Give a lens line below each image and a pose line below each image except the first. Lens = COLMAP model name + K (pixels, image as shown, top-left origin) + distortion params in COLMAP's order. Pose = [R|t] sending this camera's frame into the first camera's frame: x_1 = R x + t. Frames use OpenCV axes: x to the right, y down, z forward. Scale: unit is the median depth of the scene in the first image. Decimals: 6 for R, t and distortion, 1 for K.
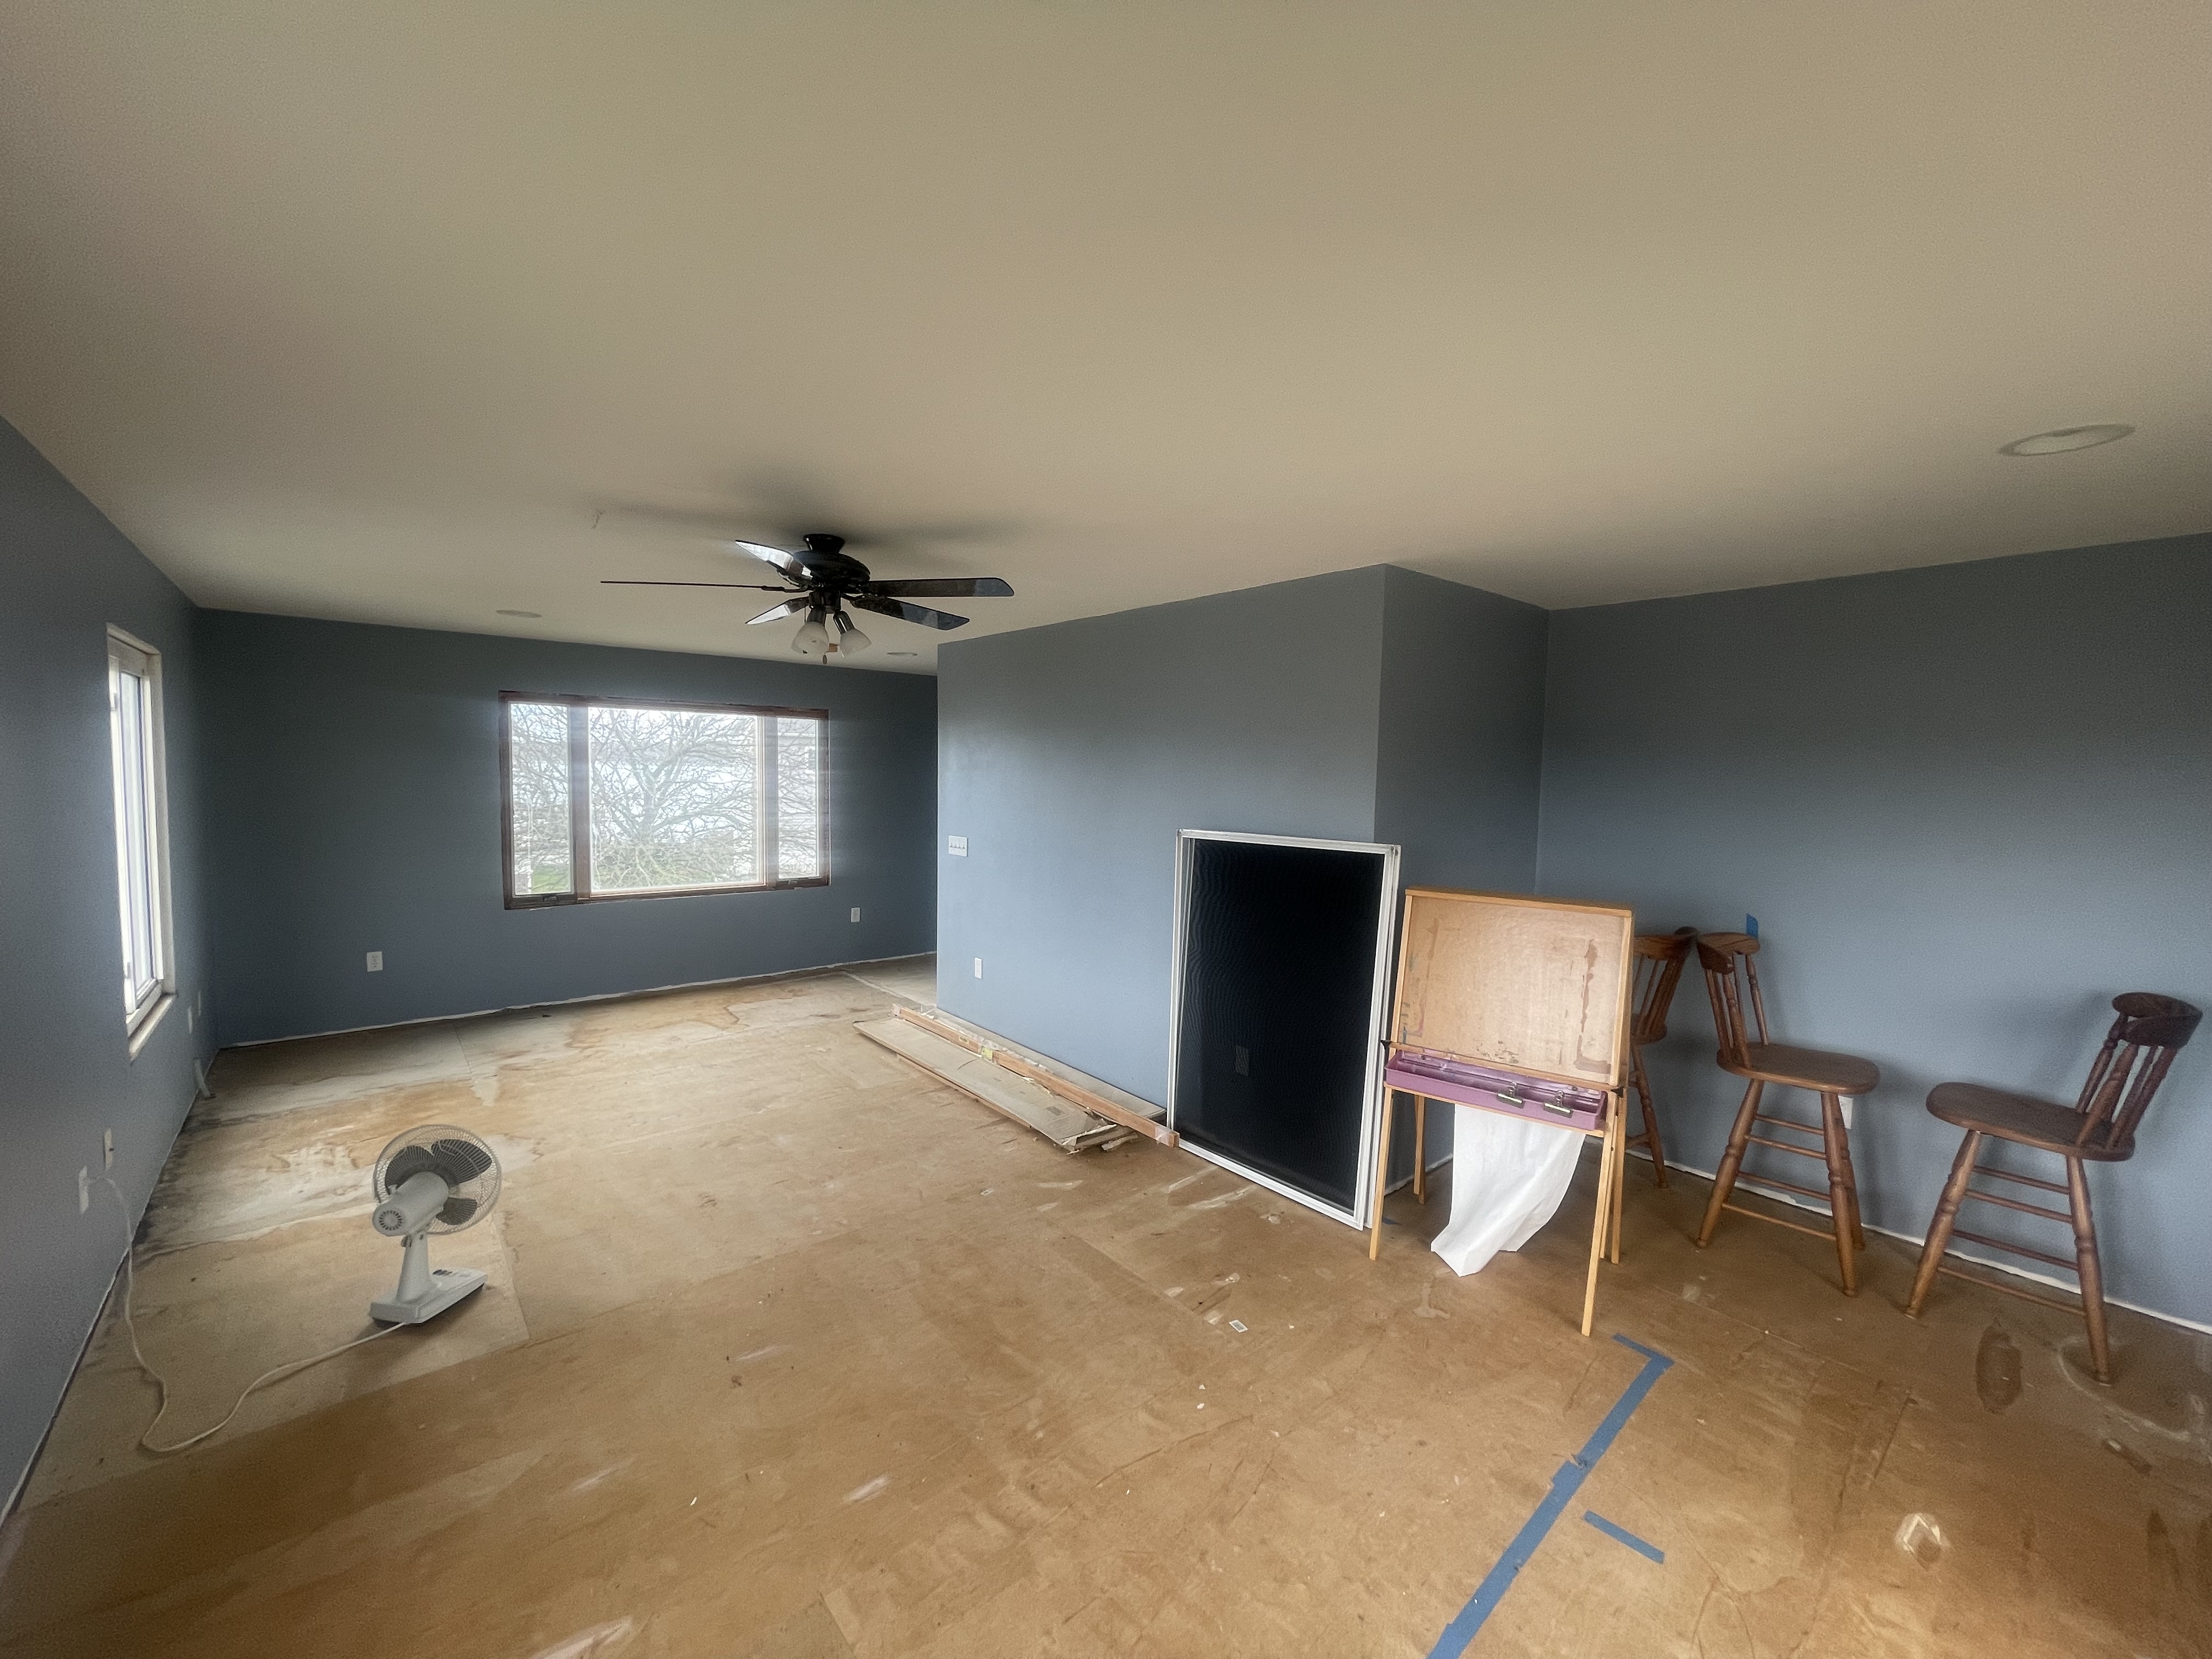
lens RADIAL K [[877.9, 0, 1106.0], [0, 877.9, 829.5], [0, 0, 1]] dist [0.002844, 0.001058]
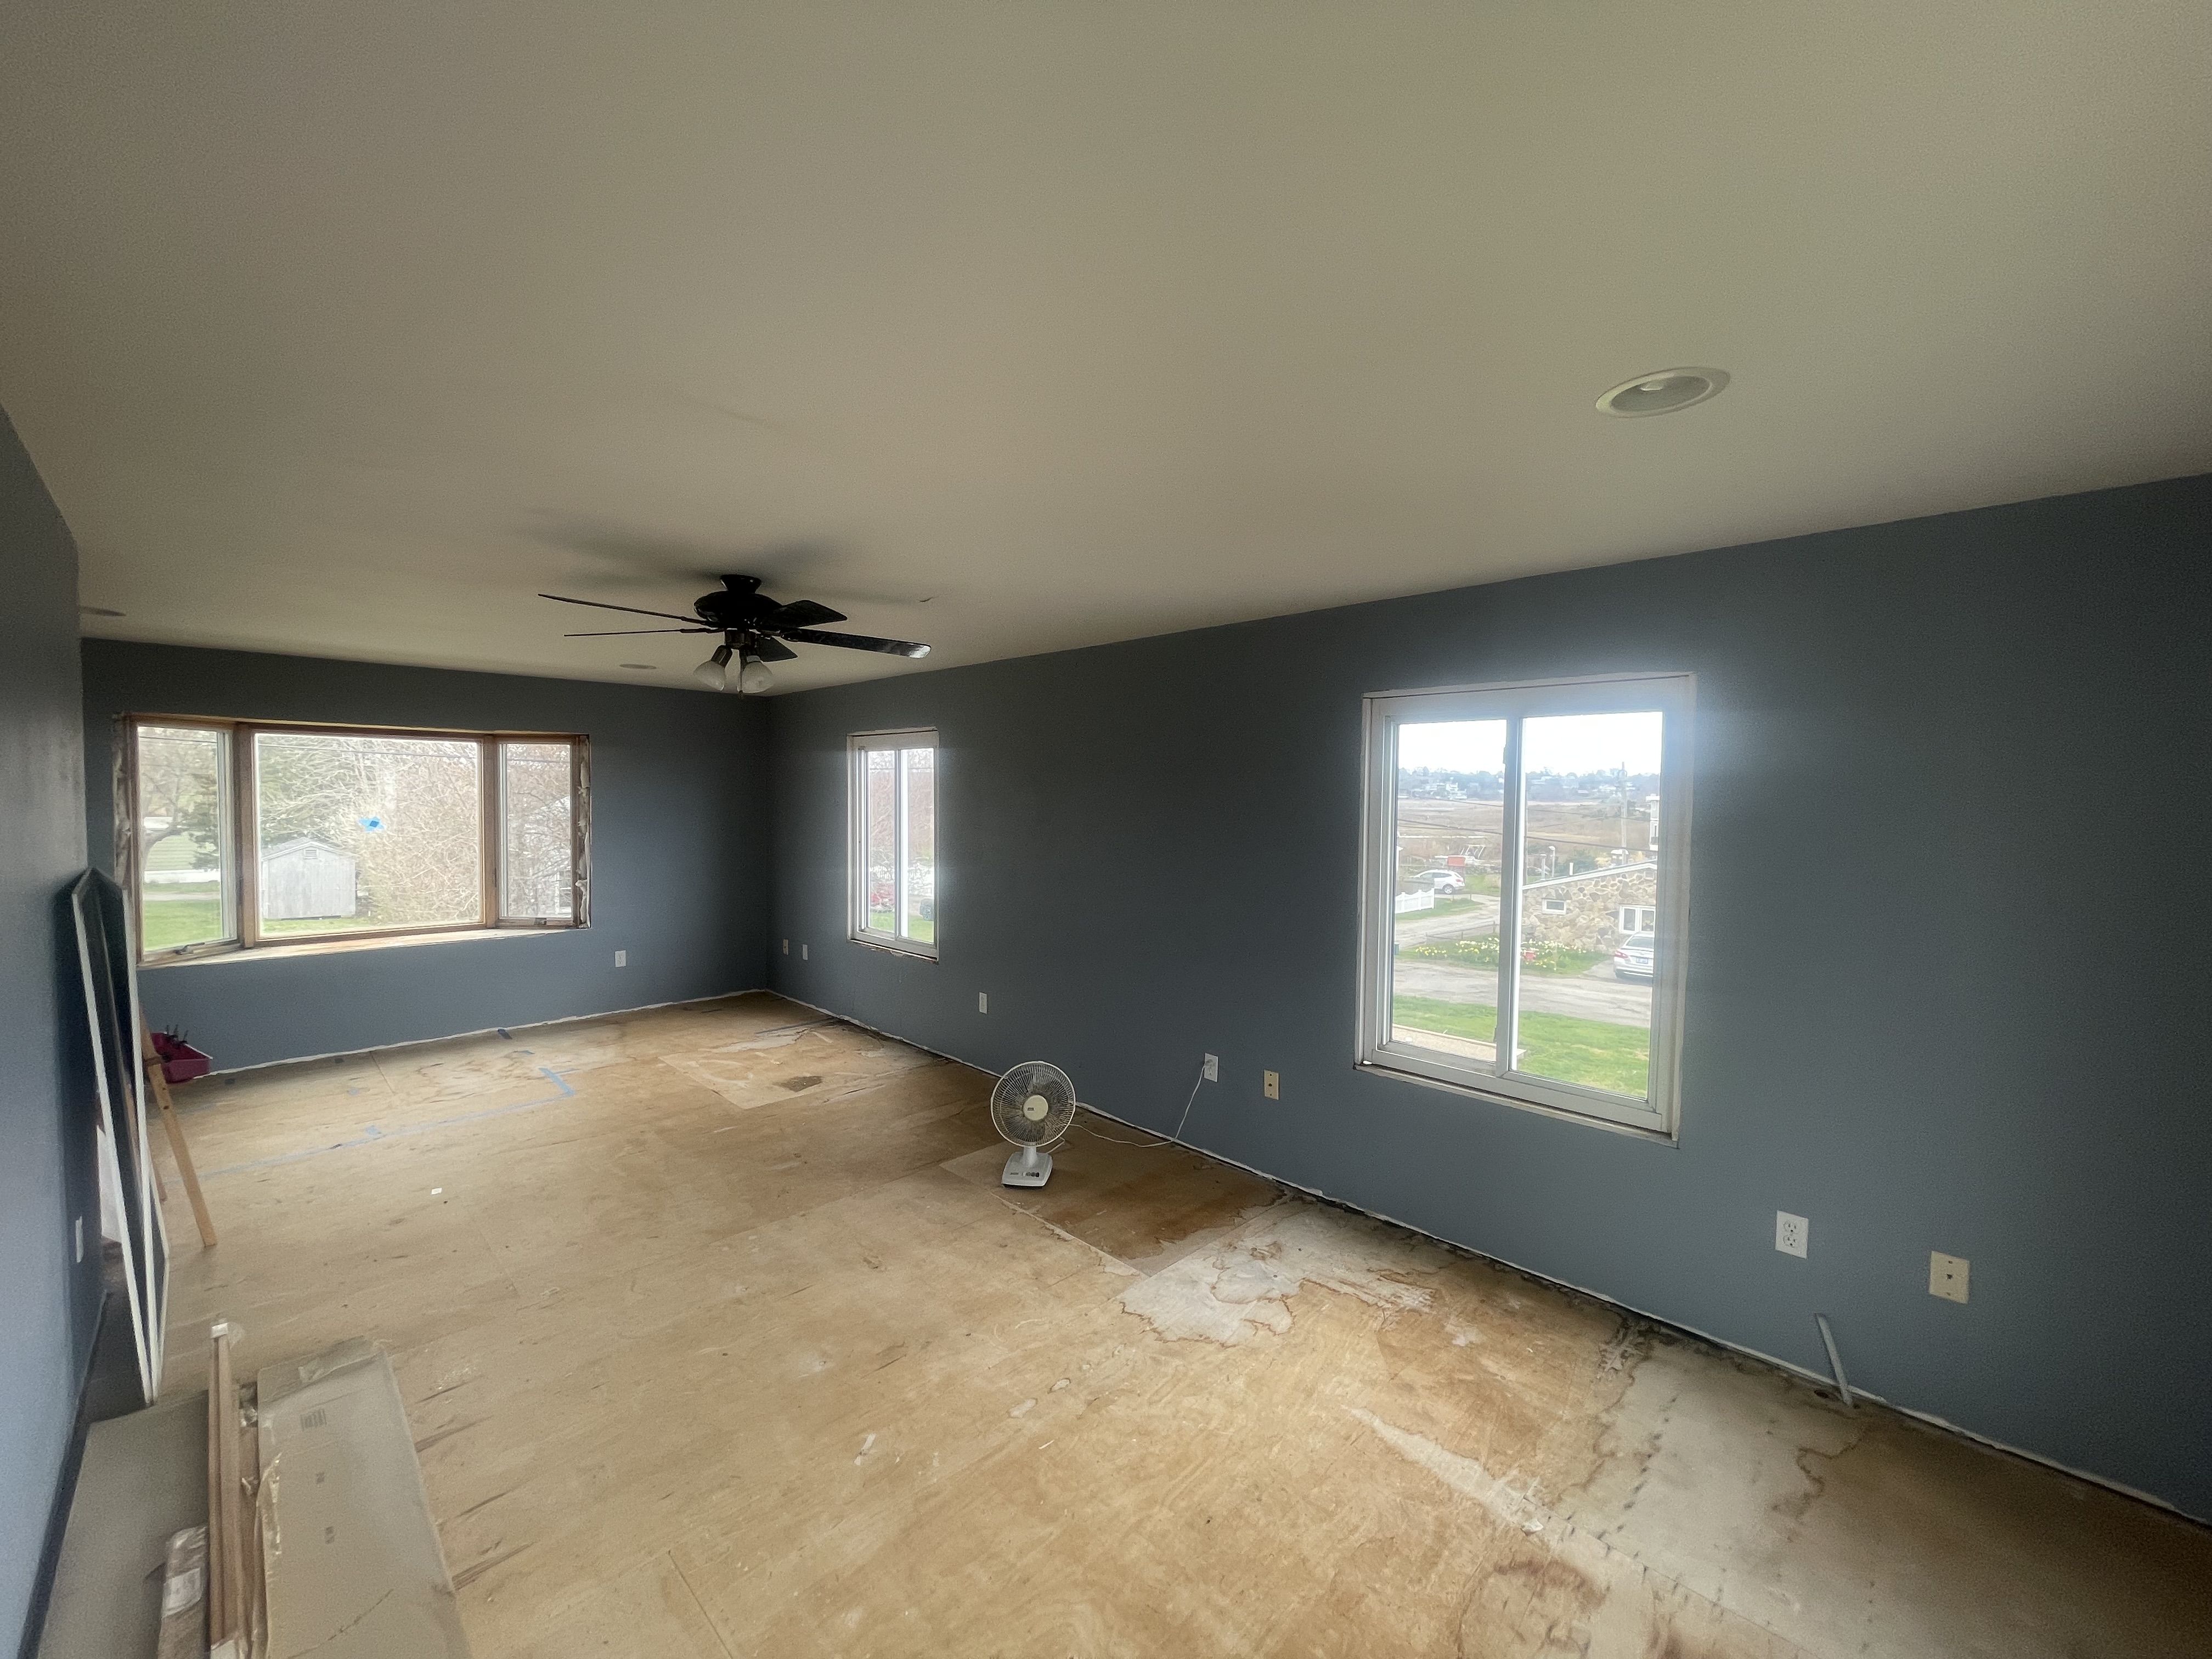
lens RADIAL K [[877.9, 0, 1106.0], [0, 877.9, 829.5], [0, 0, 1]] dist [0.002844, 0.001058]
pose [[-0.995320, -0.020128, -0.094518, -0.478791], [-0.030436, 0.993584, 0.108920, -0.121567], [0.091719, 0.111287, -0.989547, 1.514858]]
